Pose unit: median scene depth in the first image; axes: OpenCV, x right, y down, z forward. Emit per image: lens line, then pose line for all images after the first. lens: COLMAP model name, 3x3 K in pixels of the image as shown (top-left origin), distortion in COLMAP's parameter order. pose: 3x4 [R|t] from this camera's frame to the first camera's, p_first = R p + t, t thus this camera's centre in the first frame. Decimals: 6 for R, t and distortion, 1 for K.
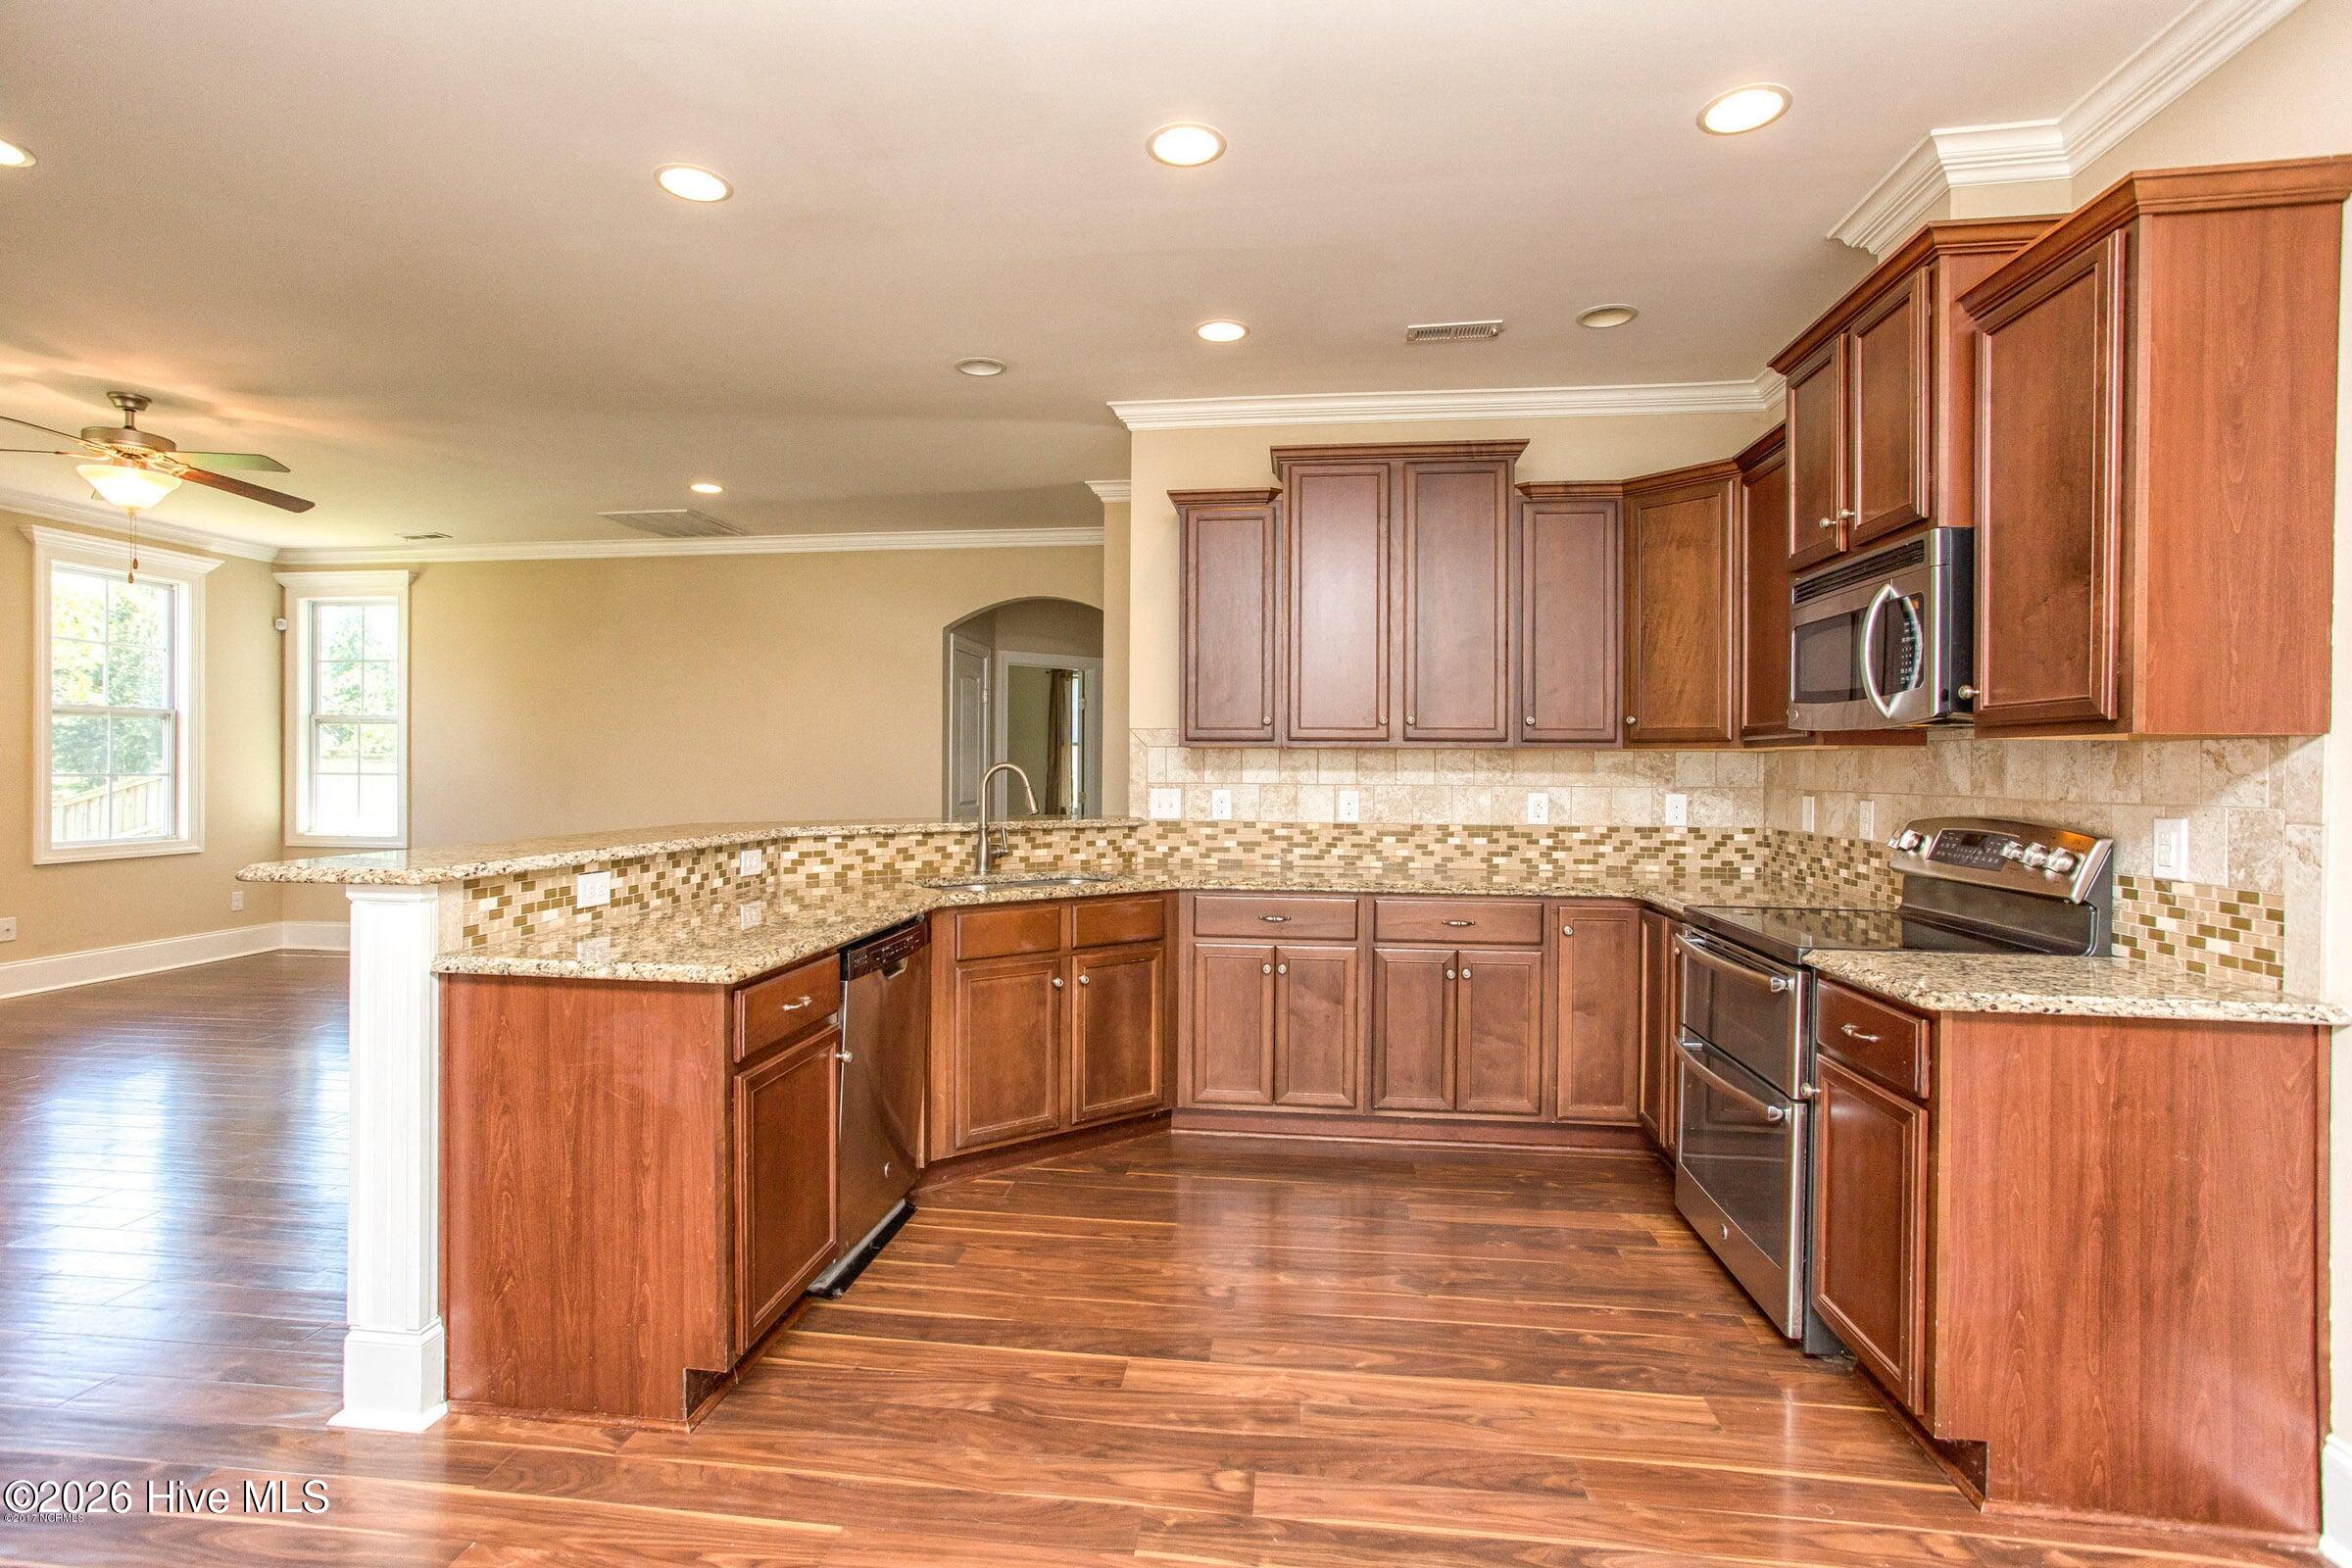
lens RADIAL K [[1125.6, 0, 1157.9], [0, 1125.6, 772.2], [0, 0, 1]] dist [-0.031920, 0.016009]
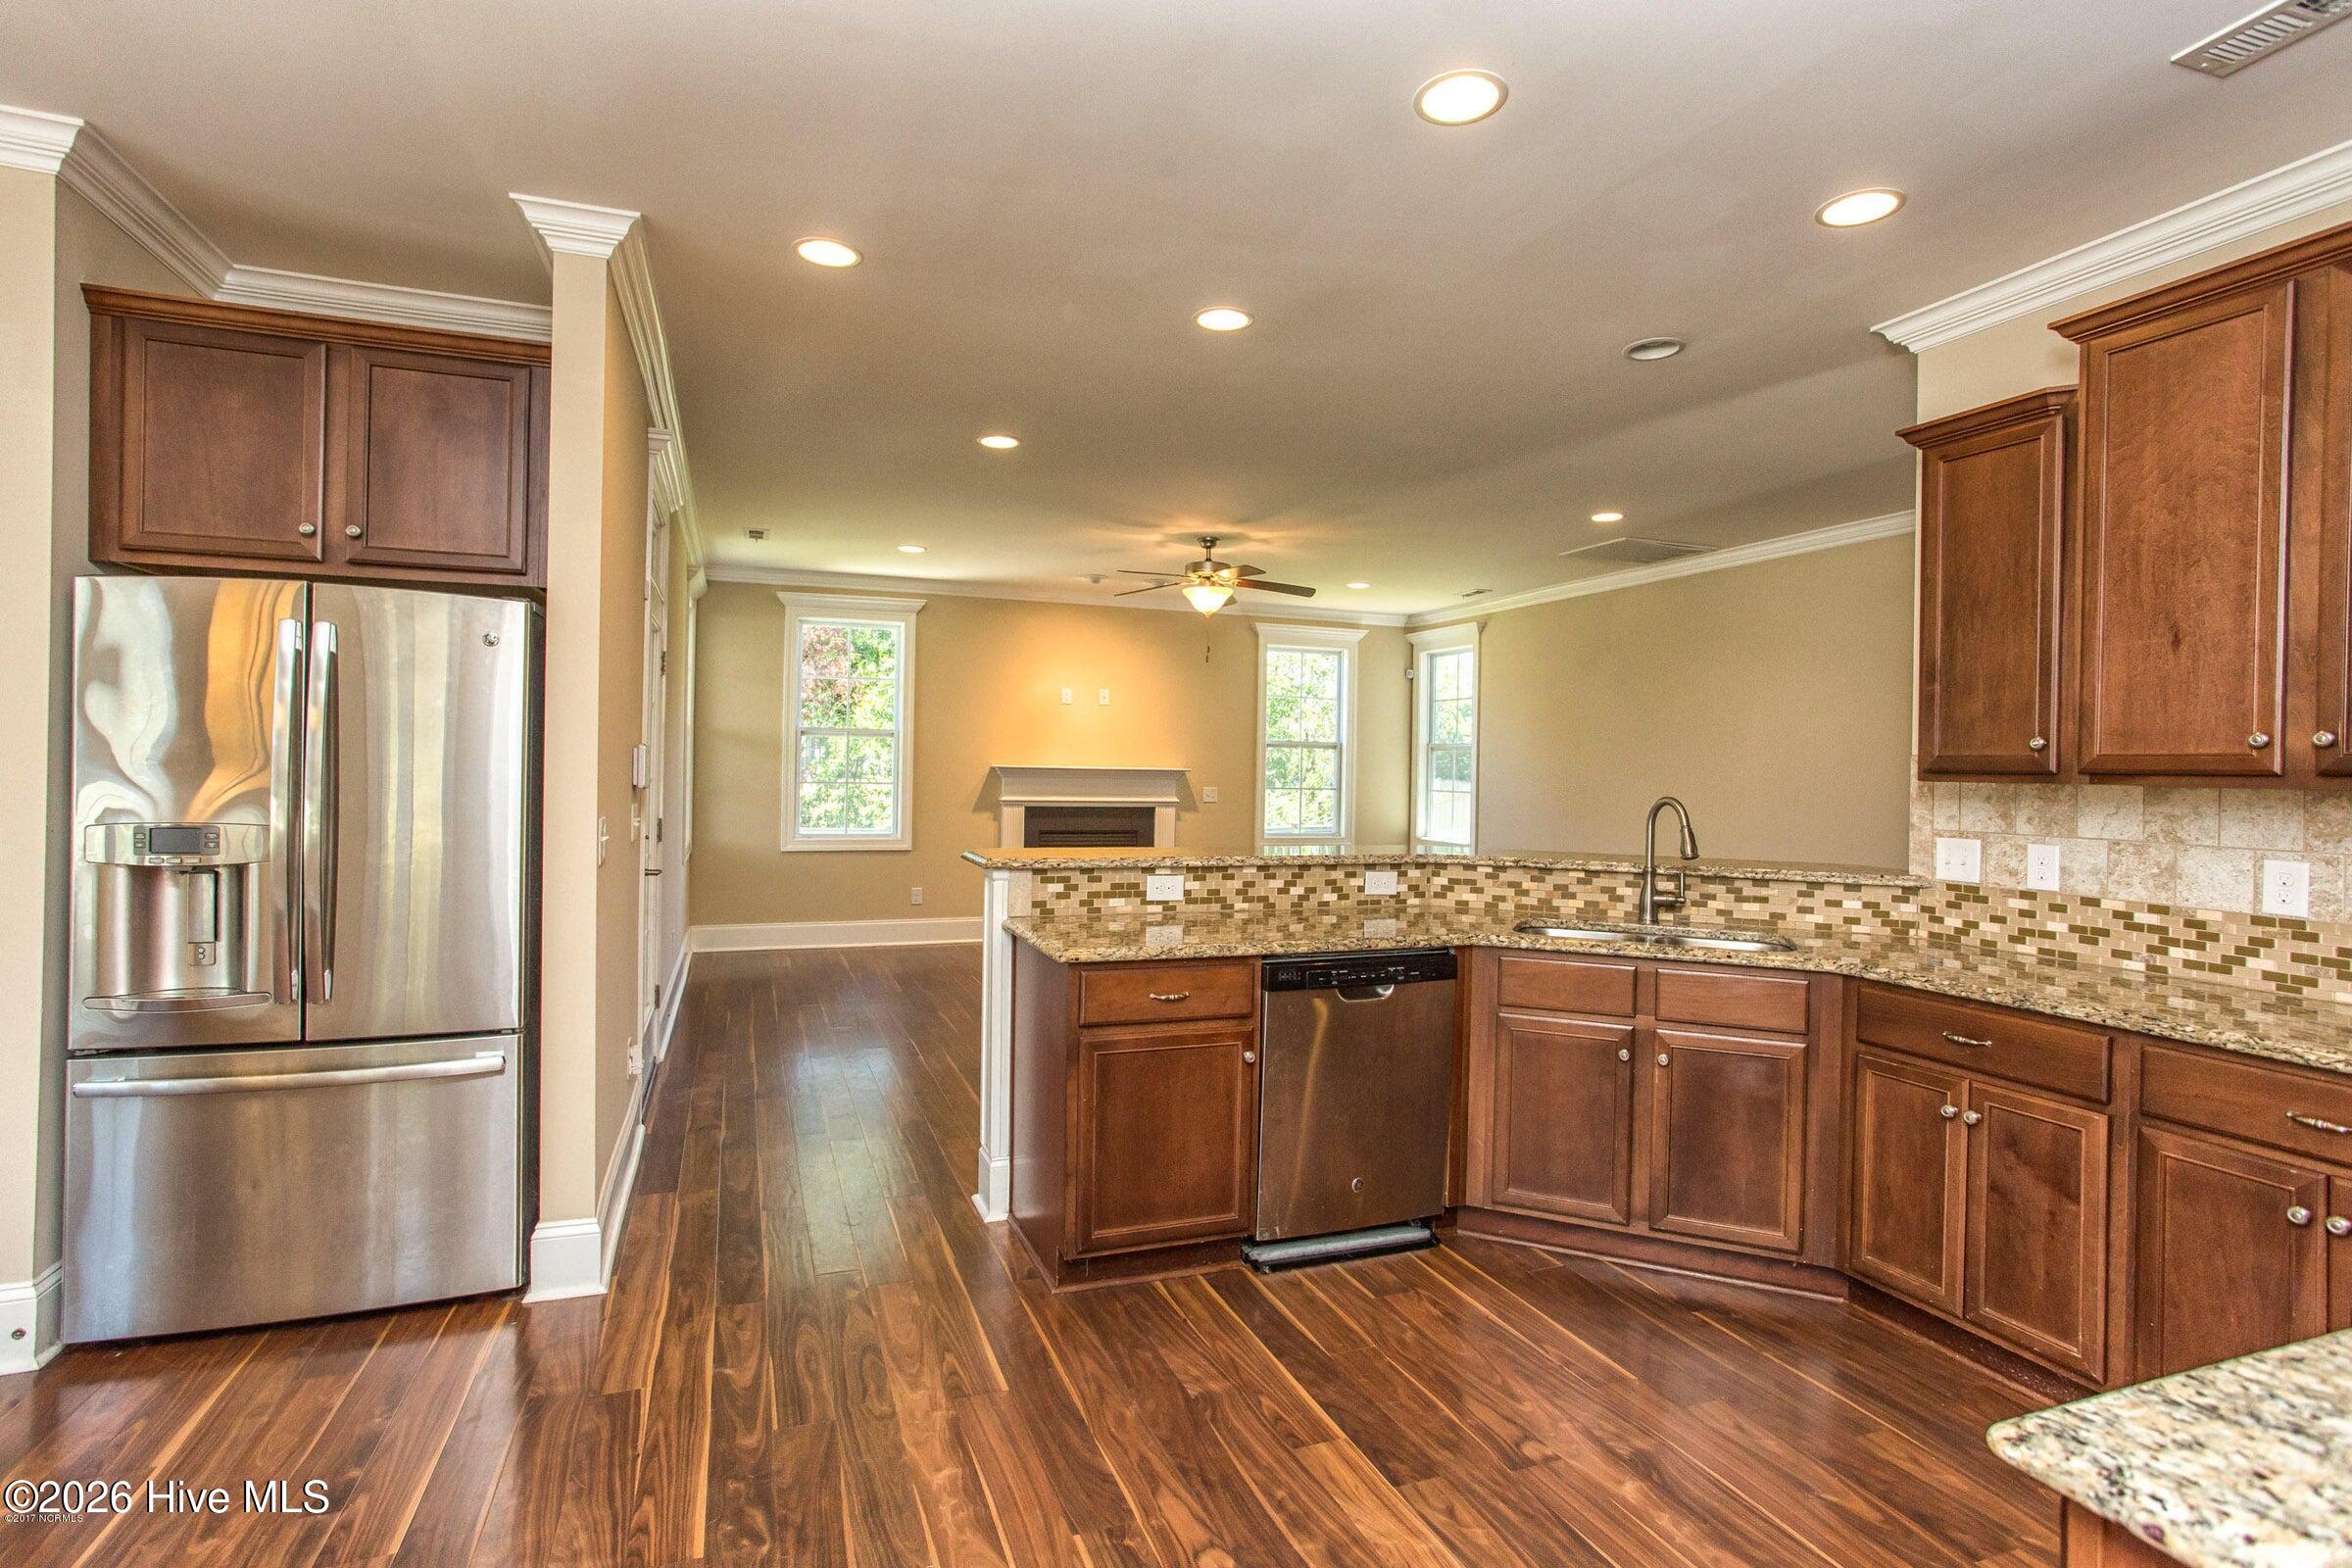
lens RADIAL K [[1125.6, 0, 1157.0], [0, 1125.6, 772.7], [0, 0, 1]] dist [-0.031920, 0.016009]
pose [[0.474800, 0.006696, -0.880068, 0.436878], [-0.019773, 0.999800, -0.003061, -0.017073], [0.879871, 0.018855, 0.474838, 0.246187]]
